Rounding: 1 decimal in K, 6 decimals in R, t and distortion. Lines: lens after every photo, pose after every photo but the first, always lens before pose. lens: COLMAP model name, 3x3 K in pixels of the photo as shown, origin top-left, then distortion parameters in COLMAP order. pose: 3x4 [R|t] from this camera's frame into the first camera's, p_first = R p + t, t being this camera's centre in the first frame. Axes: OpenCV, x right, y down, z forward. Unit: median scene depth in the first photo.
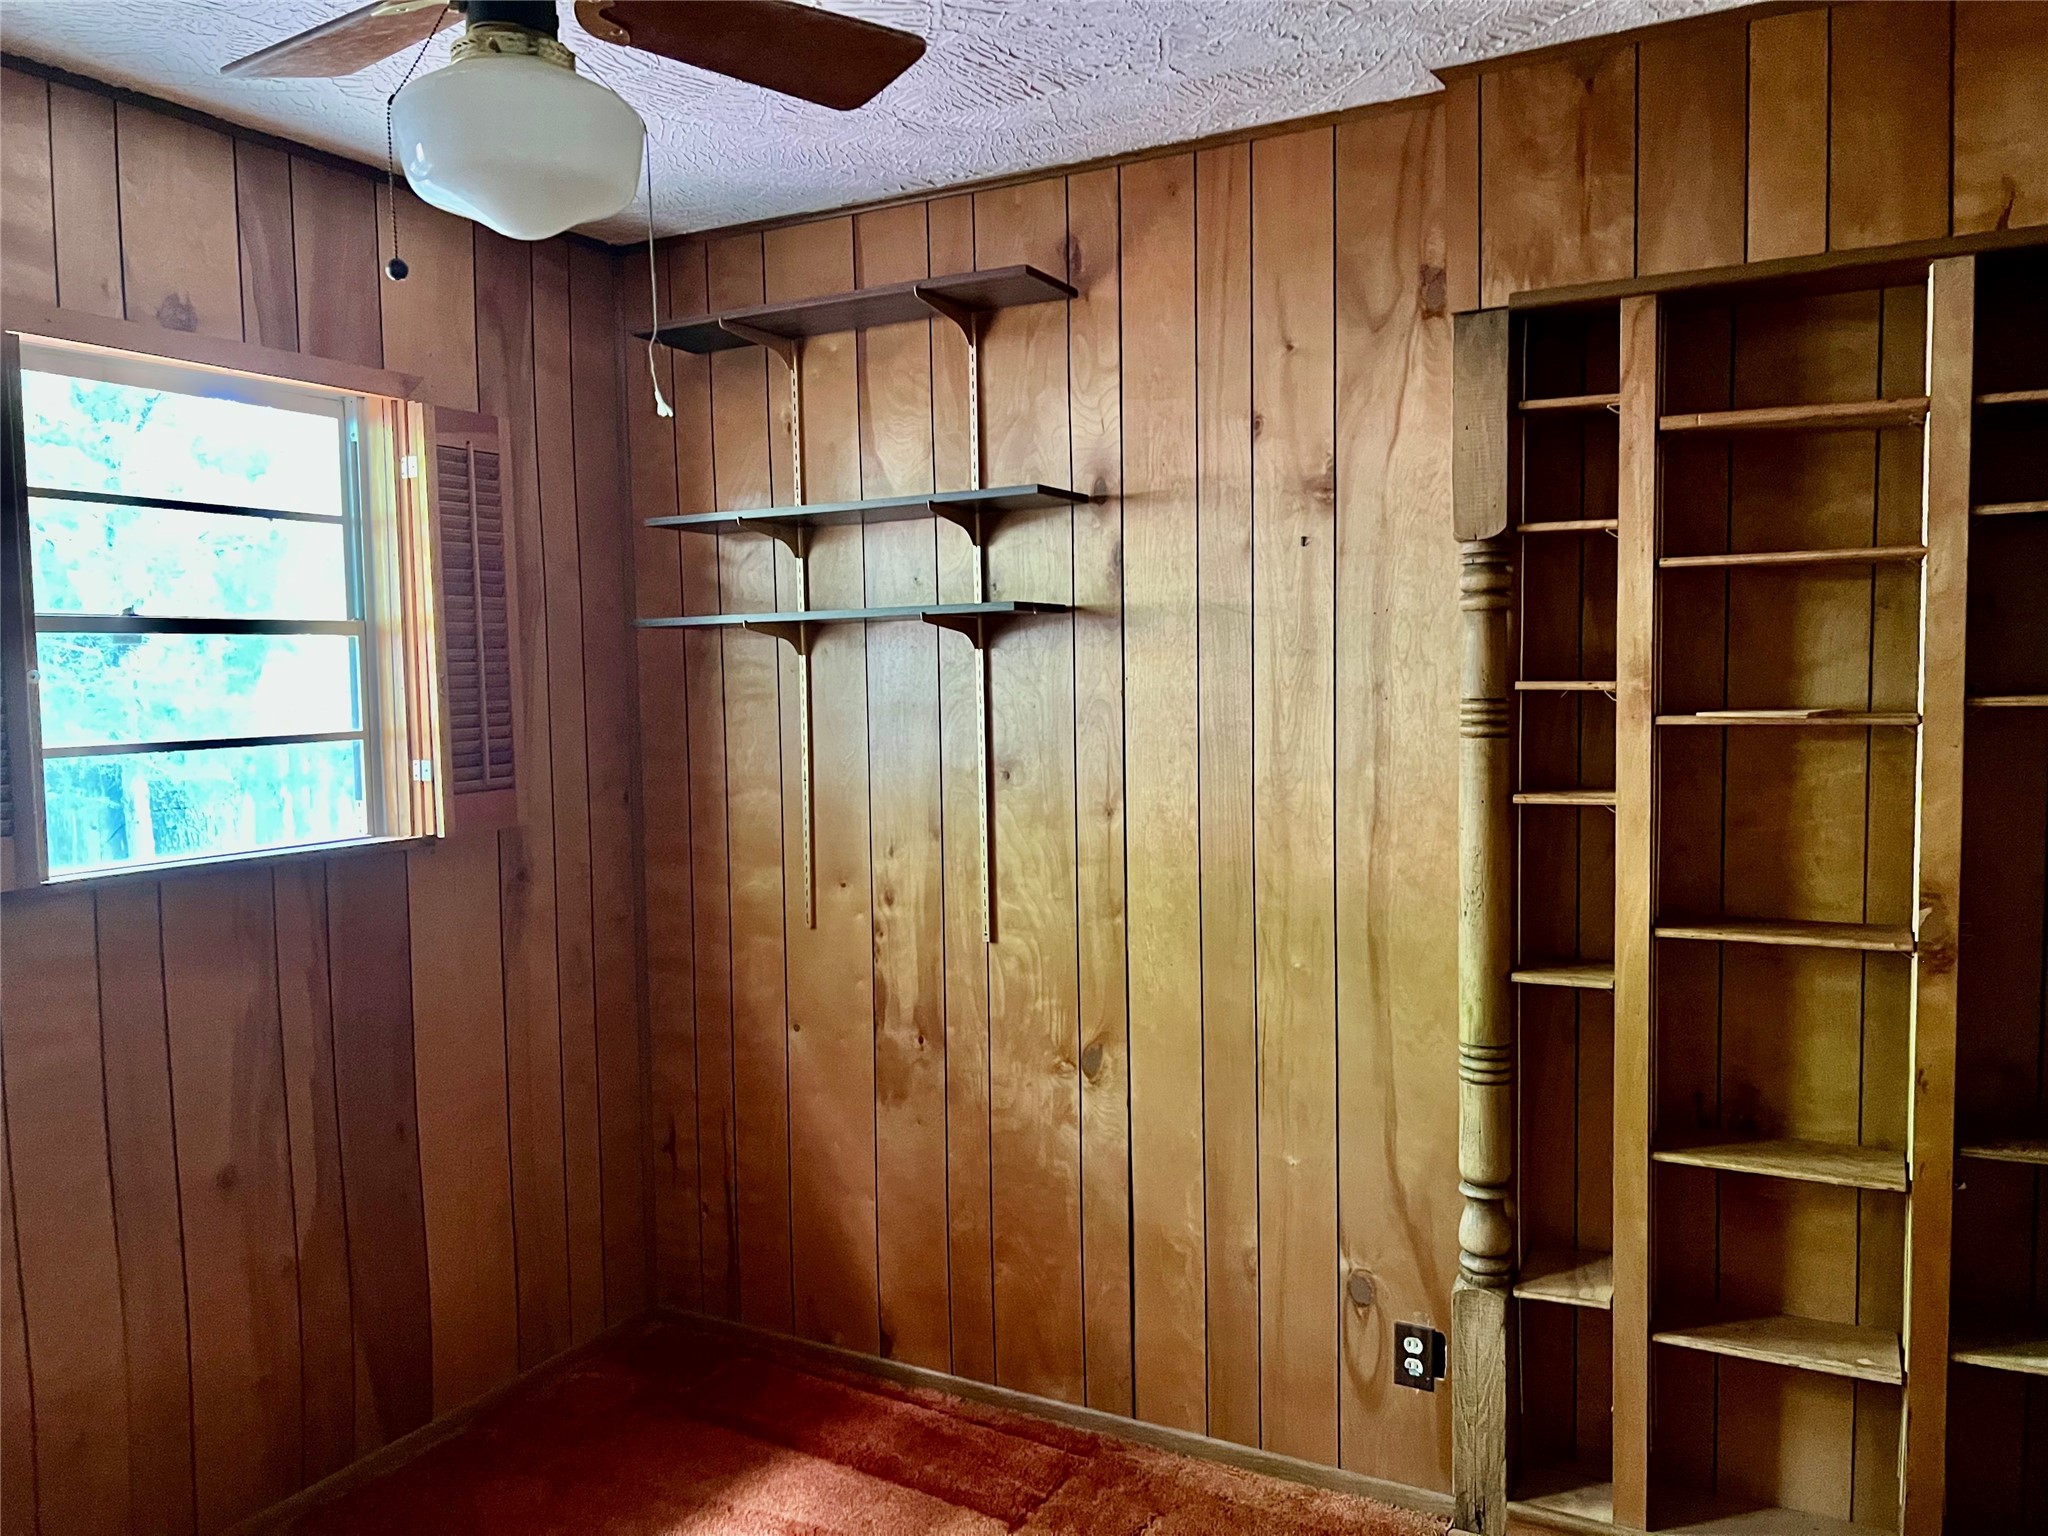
lens RADIAL K [[1545.0, 0, 1026.7], [0, 1545.0, 767.1], [0, 0, 1]] dist [0.044629, -0.048083]
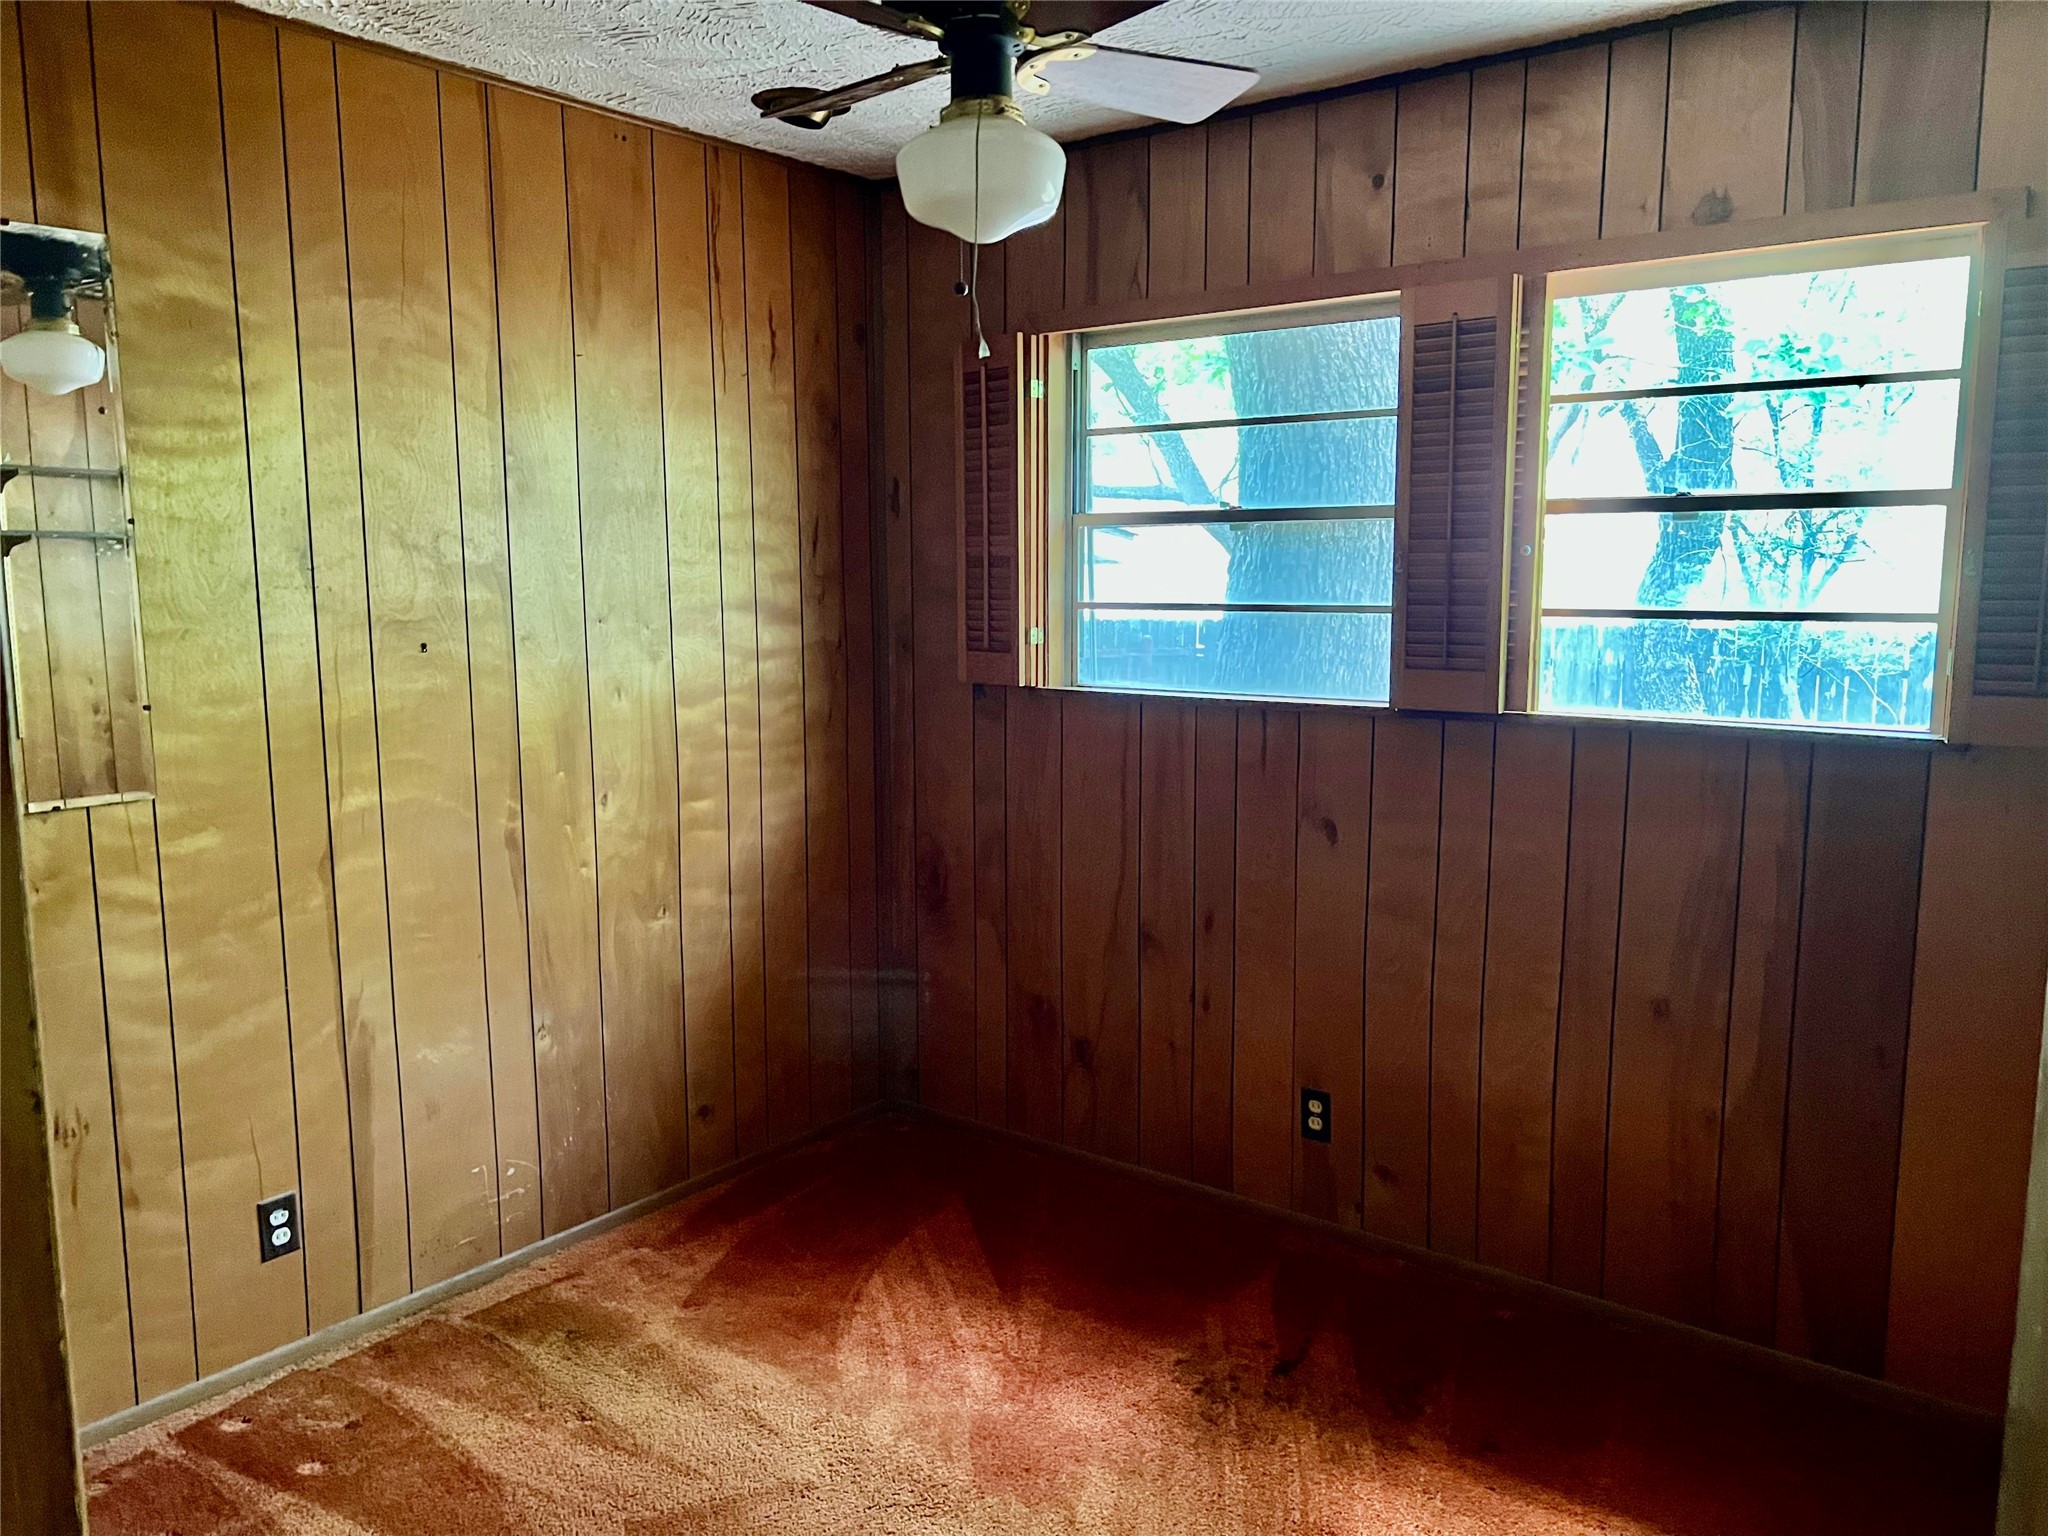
lens RADIAL K [[1545.0, 0, 1025.9], [0, 1545.0, 771.3], [0, 0, 1]] dist [0.044629, -0.048083]
pose [[-0.171232, 0.148957, -0.973905, 0.617147], [-0.057799, 0.985283, 0.160860, -0.054110], [0.983534, 0.083835, -0.160102, 0.721255]]
